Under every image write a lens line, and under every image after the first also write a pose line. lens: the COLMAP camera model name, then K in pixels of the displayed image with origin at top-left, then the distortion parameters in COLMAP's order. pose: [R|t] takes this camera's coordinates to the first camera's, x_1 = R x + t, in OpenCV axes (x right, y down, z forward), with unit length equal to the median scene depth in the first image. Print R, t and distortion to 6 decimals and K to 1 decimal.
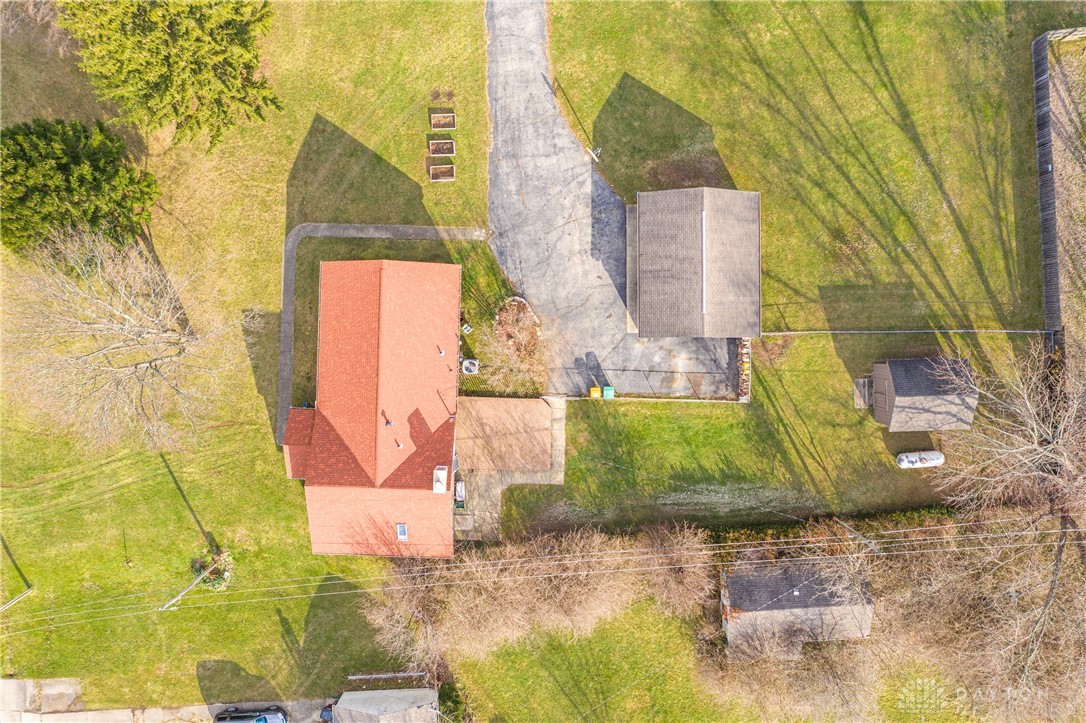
lens RADIAL K [[887.3, 0, 537.1], [0, 887.3, 358.8], [0, 0, 1]] dist [-0.015602, -0.002246]
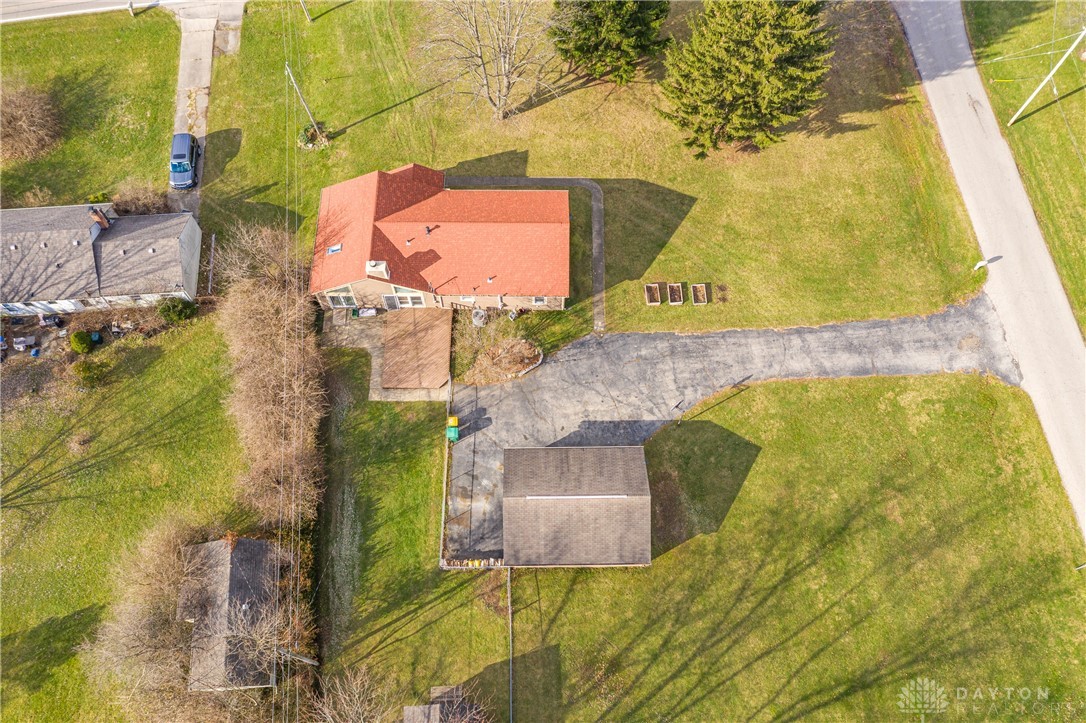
lens RADIAL K [[894.0, 0, 491.0], [0, 894.0, 364.0], [0, 0, 1]] dist [-0.016440, 0.003385]
pose [[-0.003889, 0.923621, -0.383287, 0.405900], [-0.999567, 0.007592, 0.028436, -0.037834], [0.029174, 0.383231, 0.923192, -0.008877]]
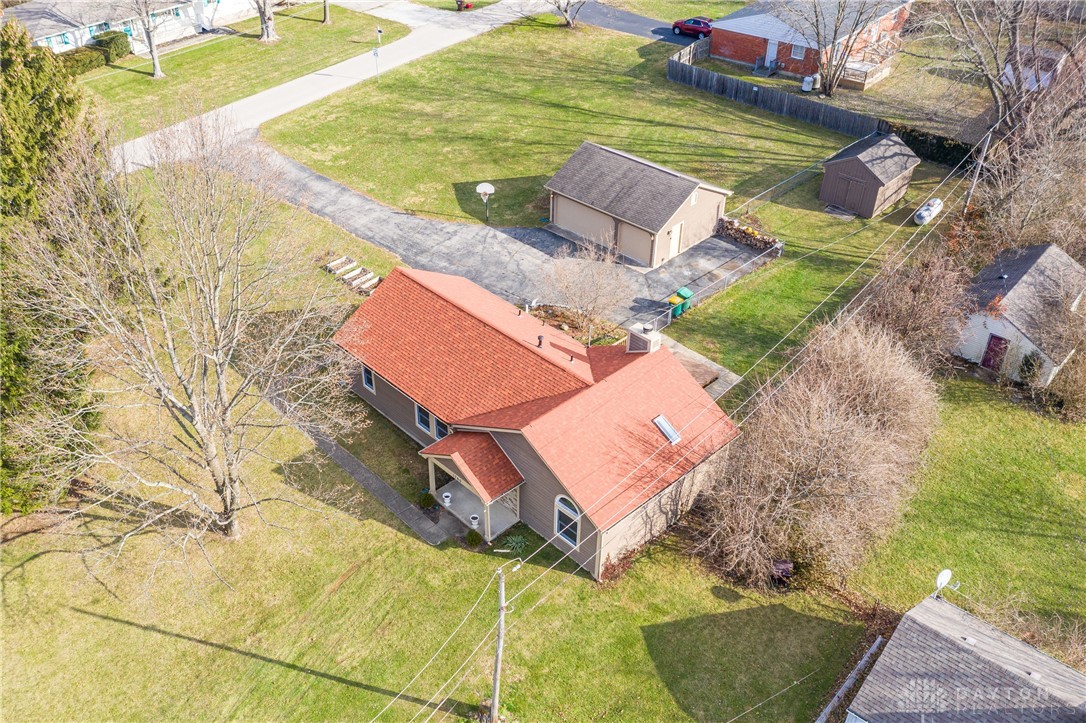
lens RADIAL K [[1000.7, 0, 495.6], [0, 1000.7, 364.2], [0, 0, 1]] dist [-0.017489, -0.004971]
pose [[0.718592, -0.402021, 0.567455, -0.627633], [0.695319, 0.400613, -0.596691, 0.513599], [0.012552, 0.823340, 0.567410, 0.492104]]
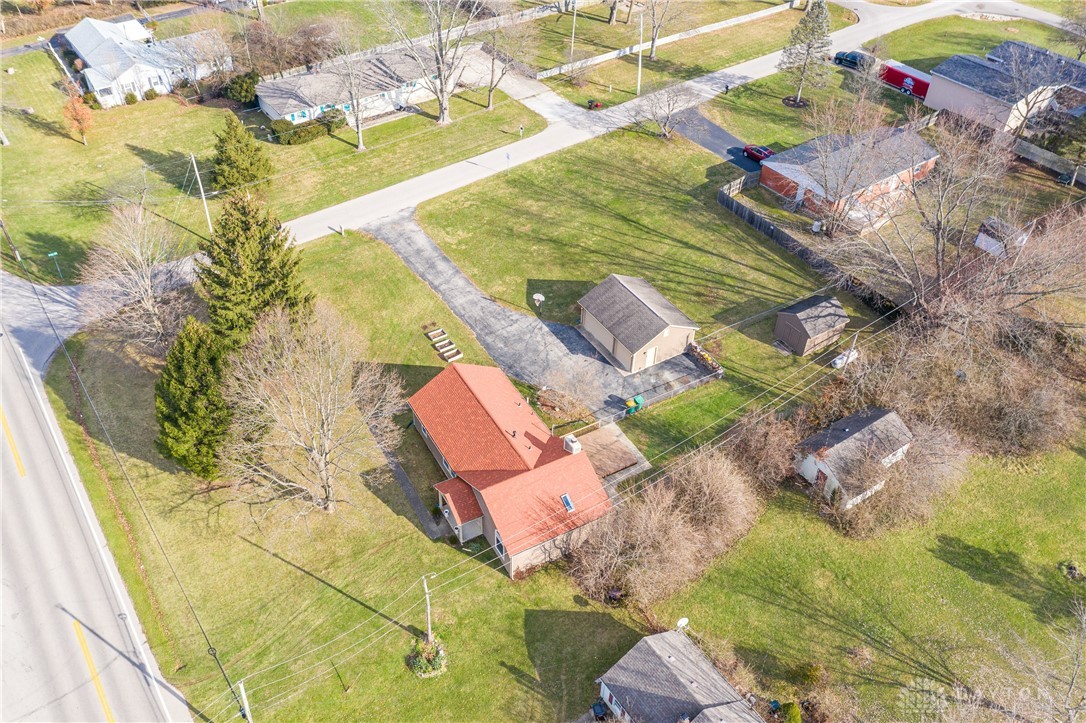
lens RADIAL K [[933.9, 0, 515.4], [0, 933.9, 360.1], [0, 0, 1]] dist [-0.012510, -0.001983]
pose [[0.864243, -0.315184, 0.392100, -0.611463], [0.502931, 0.559900, -0.658462, 0.833528], [-0.012000, 0.766271, 0.642406, 0.041889]]
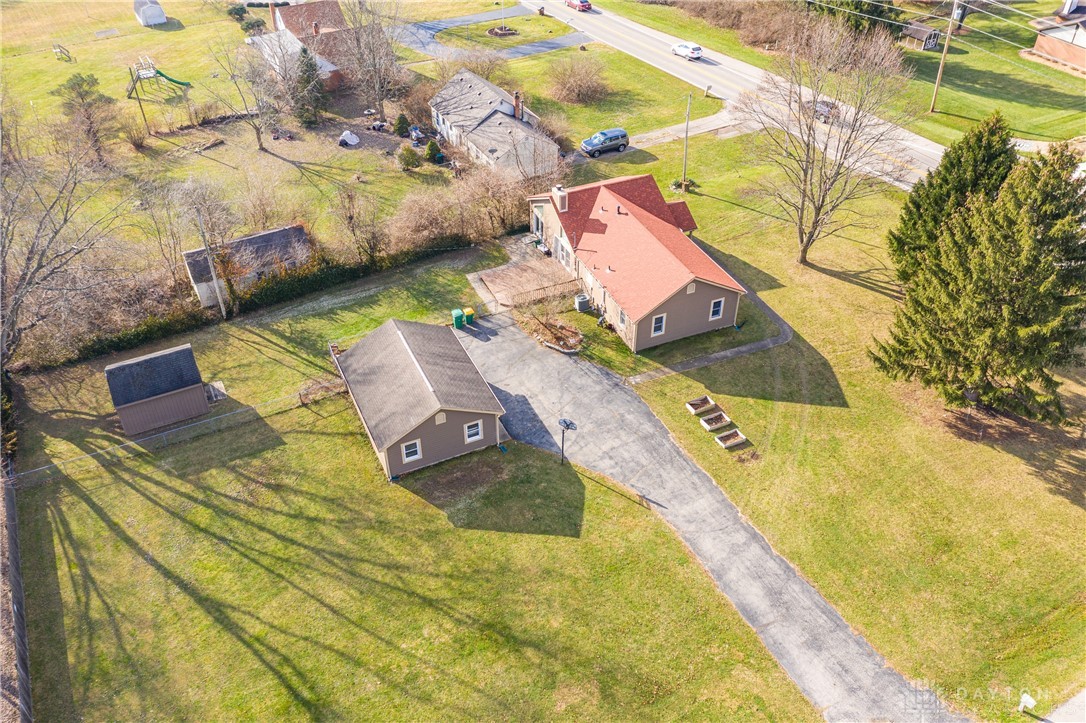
lens RADIAL K [[878.5, 0, 523.3], [0, 878.5, 338.8], [0, 0, 1]] dist [-0.016711, -0.002791]
pose [[-0.912290, 0.271161, -0.306919, 0.340761], [-0.409043, -0.566161, 0.715643, -0.771243], [0.020289, 0.778417, 0.627420, 0.345884]]
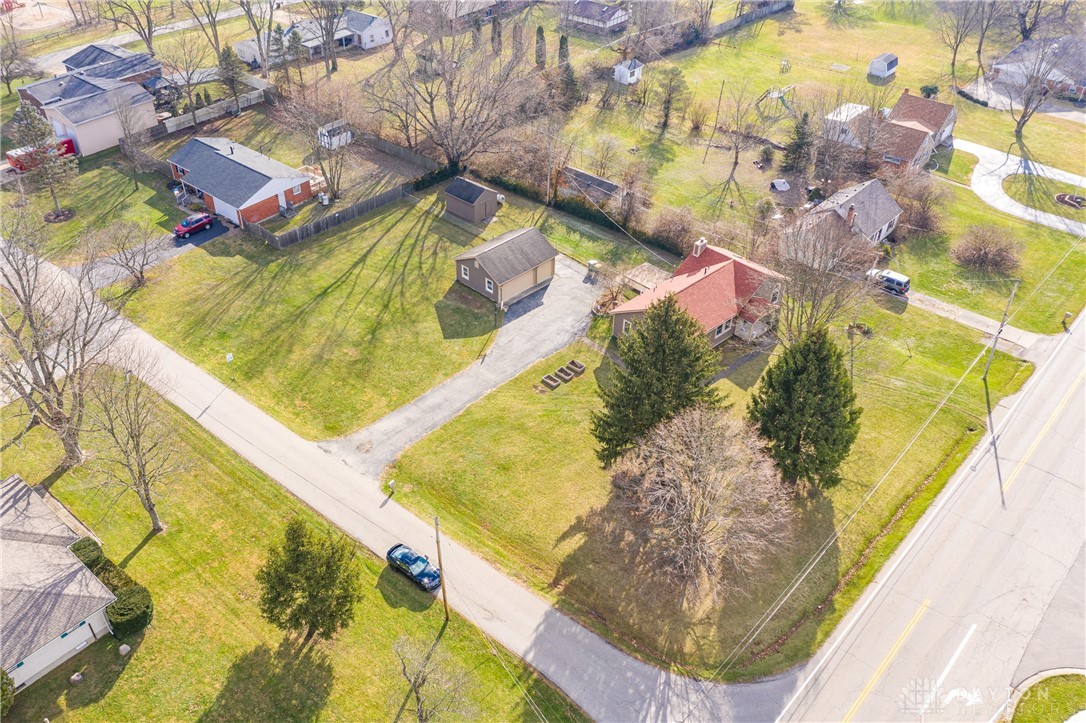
lens RADIAL K [[919.6, 0, 525.7], [0, 919.6, 361.5], [0, 0, 1]] dist [-0.015781, -0.002948]
pose [[-0.705287, -0.415287, 0.574550, -0.920588], [0.708738, -0.431542, 0.558088, -1.117724], [0.016176, 0.800817, 0.598690, 0.081211]]
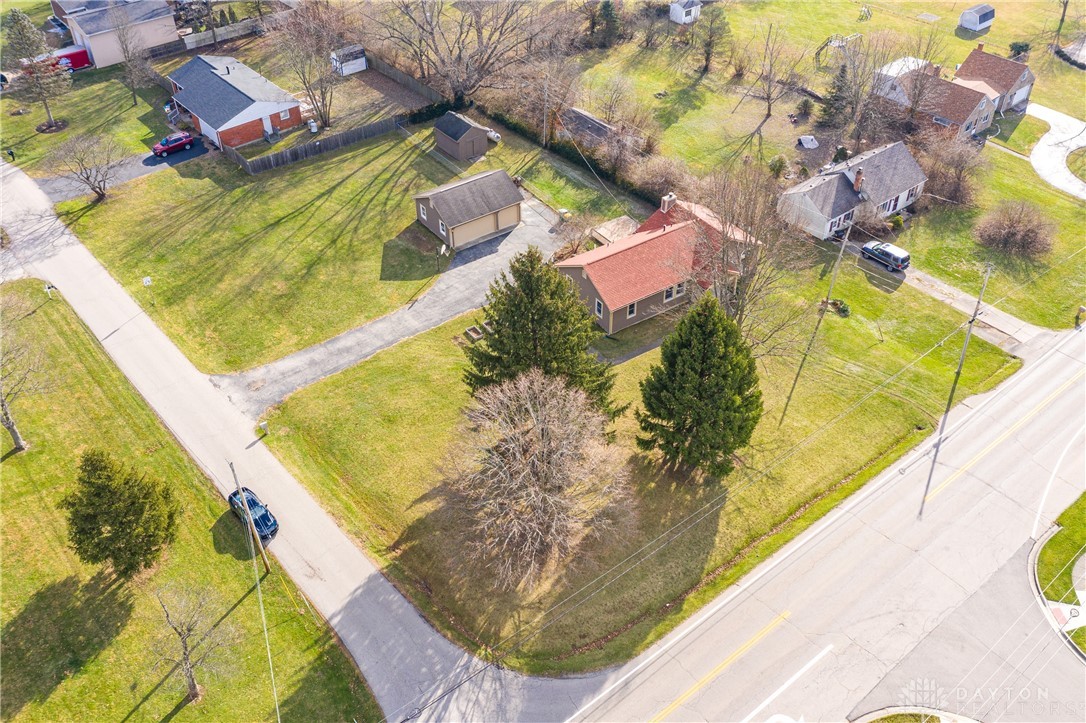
lens RADIAL K [[956.8, 0, 571.4], [0, 956.8, 329.6], [0, 0, 1]] dist [-0.017910, 0.005714]
pose [[-0.601275, -0.483000, 0.636538, -1.120604], [0.798897, -0.378576, 0.467379, -0.830802], [0.015234, 0.789551, 0.613495, 0.103018]]
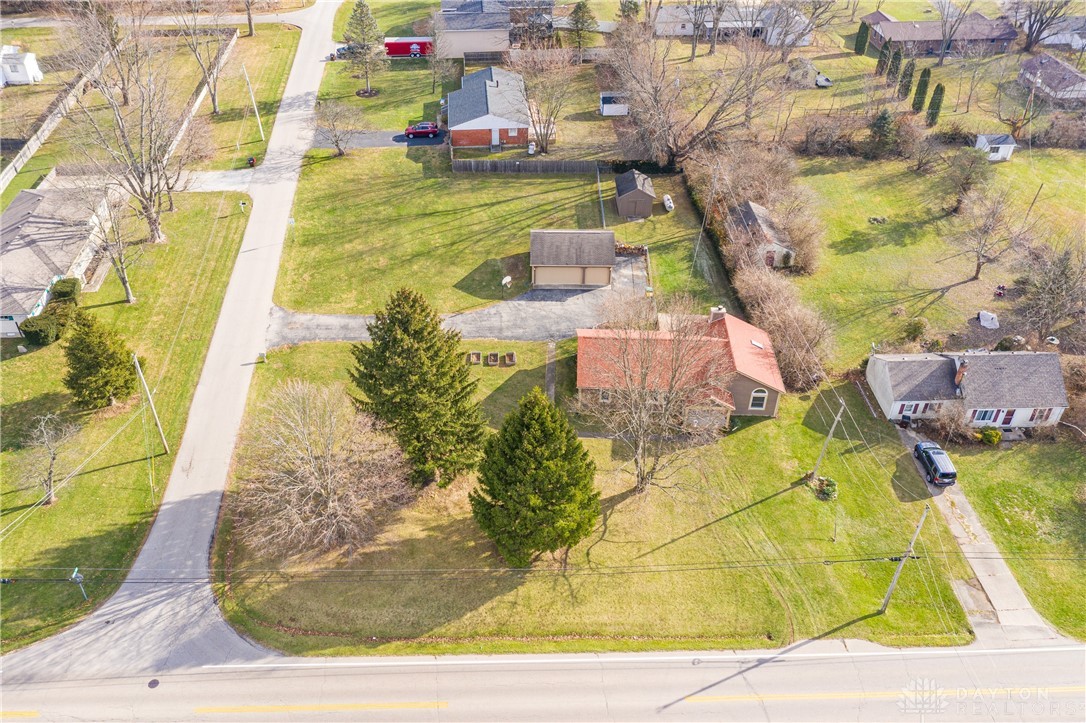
lens RADIAL K [[912.2, 0, 534.9], [0, 912.2, 360.4], [0, 0, 1]] dist [-0.015382, -0.002107]
pose [[0.001838, -0.606783, 0.794865, -1.315074], [0.999996, -0.000550, -0.002733, -0.165304], [0.002095, 0.794867, 0.606780, 0.083137]]
